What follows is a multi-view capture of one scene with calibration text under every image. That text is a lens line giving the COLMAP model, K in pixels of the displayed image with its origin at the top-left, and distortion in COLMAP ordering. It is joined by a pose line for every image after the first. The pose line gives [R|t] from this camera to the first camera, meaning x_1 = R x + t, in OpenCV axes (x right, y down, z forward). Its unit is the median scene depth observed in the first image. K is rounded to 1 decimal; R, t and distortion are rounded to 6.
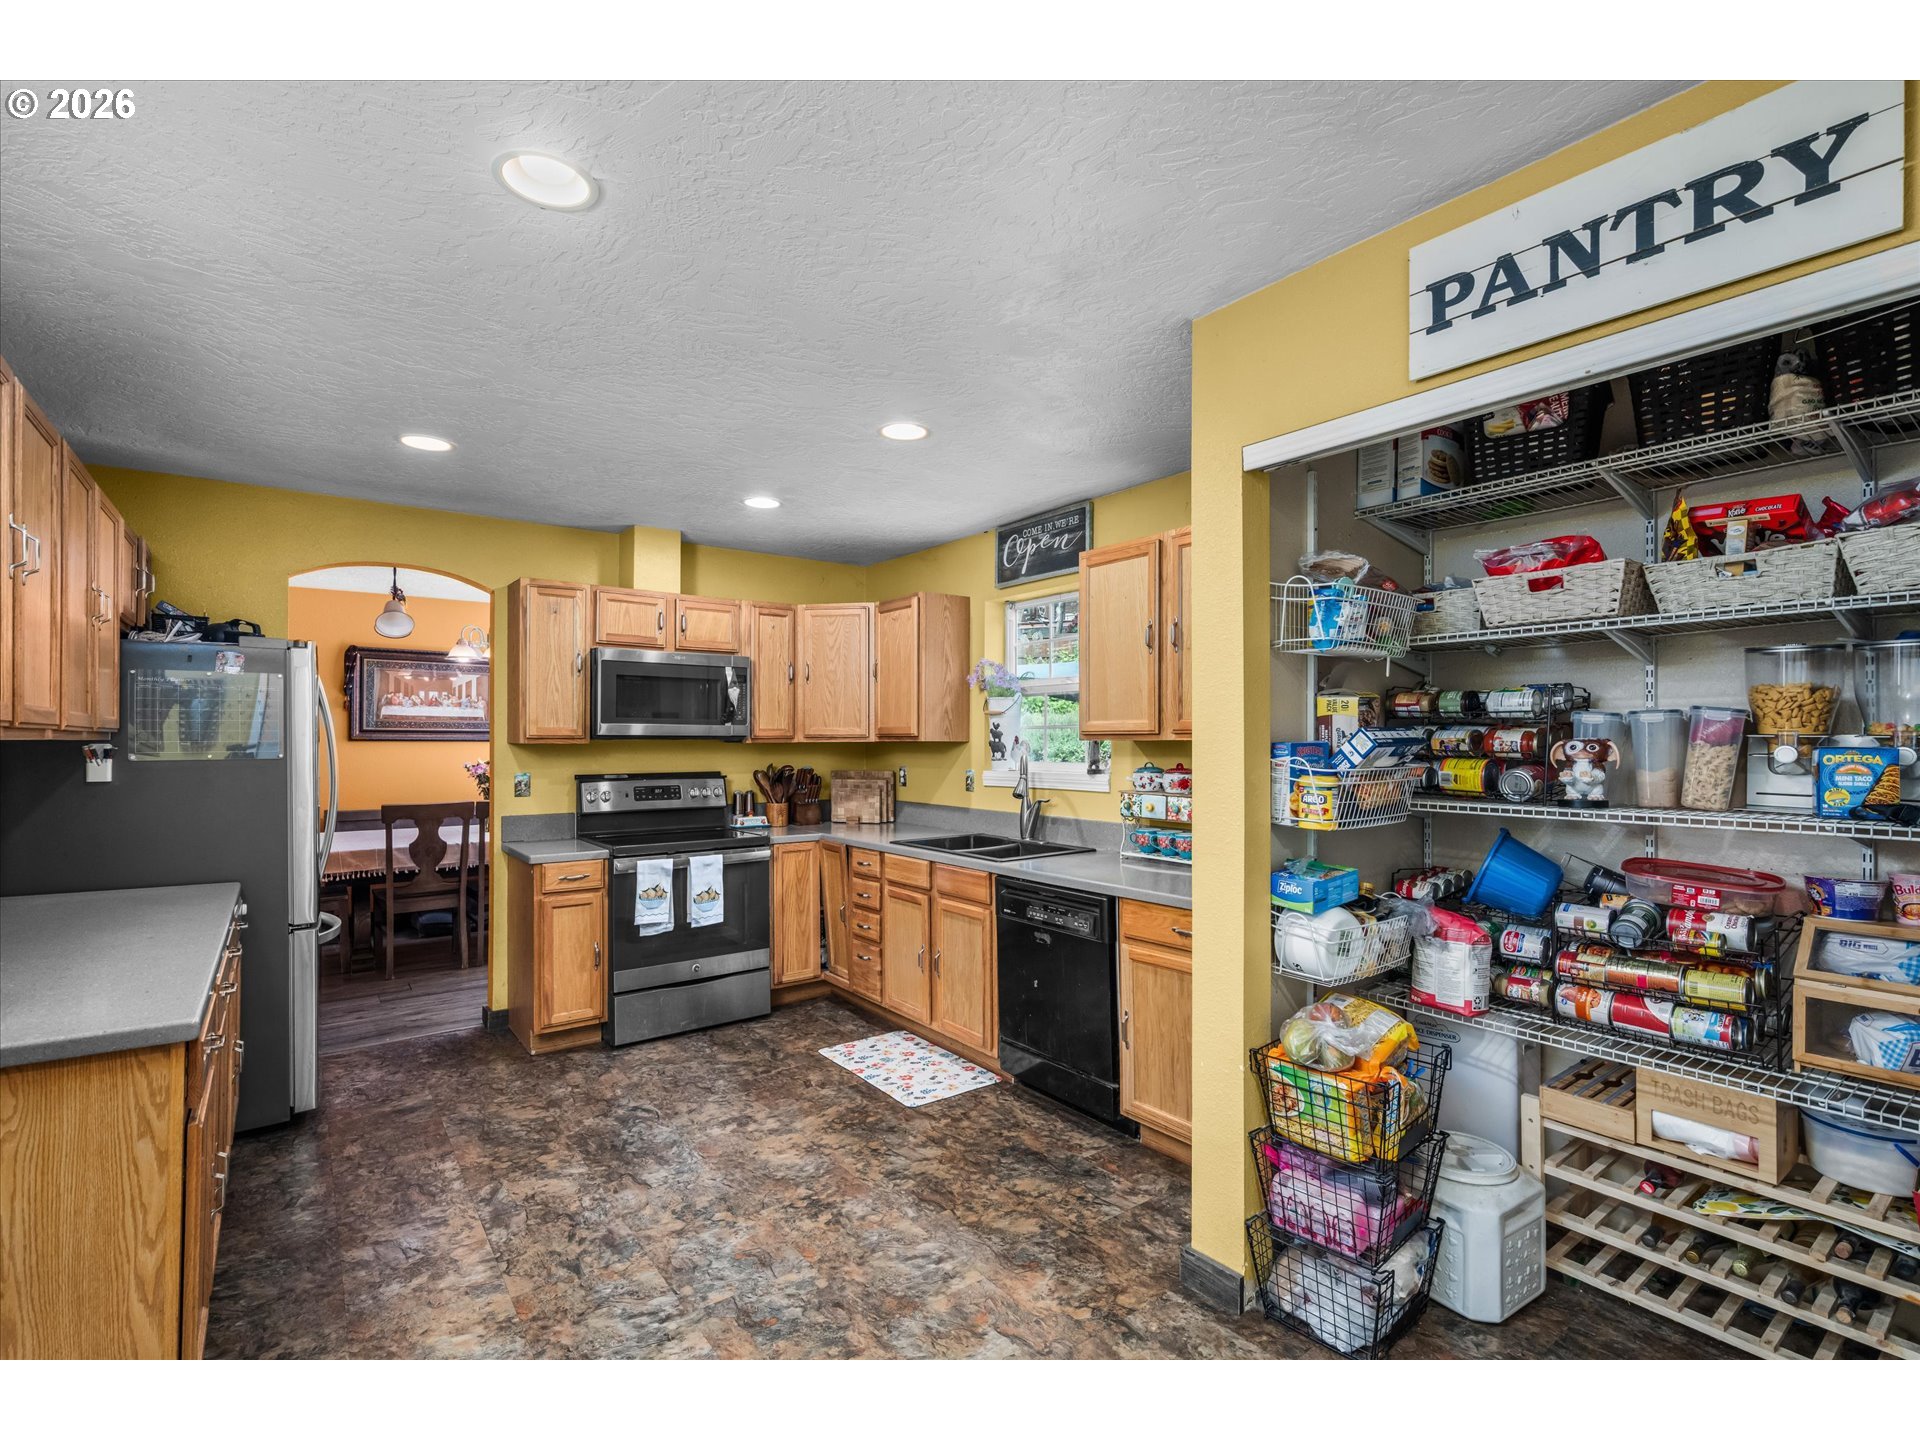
lens RADIAL K [[856.0, 0, 967.9], [0, 856.0, 726.6], [0, 0, 1]] dist [0.001417, 0.000064]
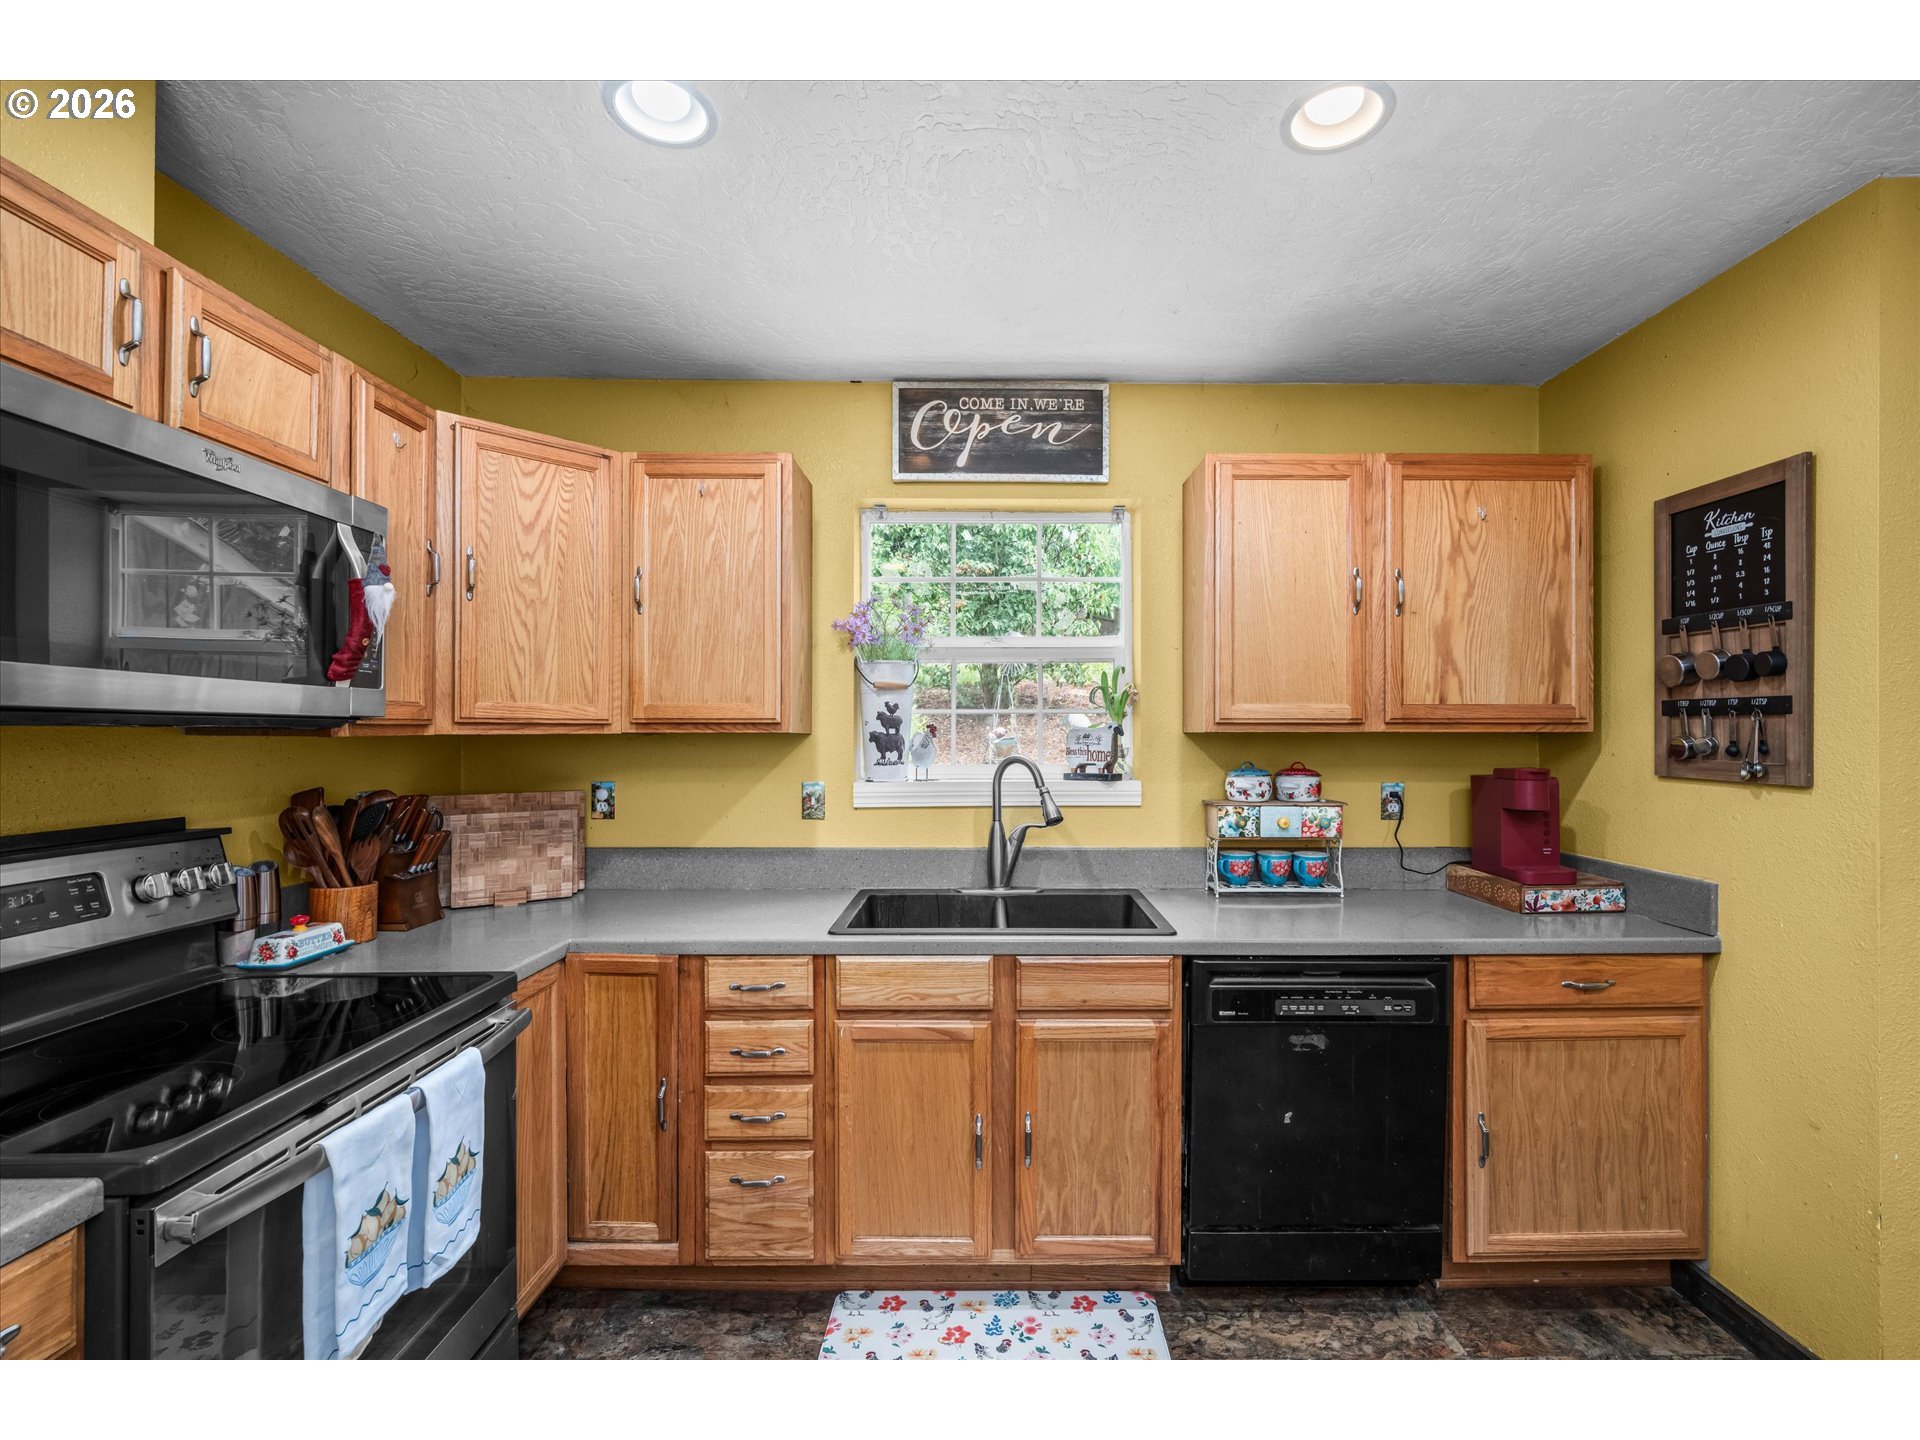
lens RADIAL K [[856.0, 0, 967.9], [0, 856.0, 726.6], [0, 0, 1]] dist [0.001417, 0.000064]
pose [[0.609572, 0.007519, 0.792695, -0.421107], [-0.014662, 0.999891, 0.001790, 0.010837], [-0.792595, -0.012713, 0.609615, 0.599301]]
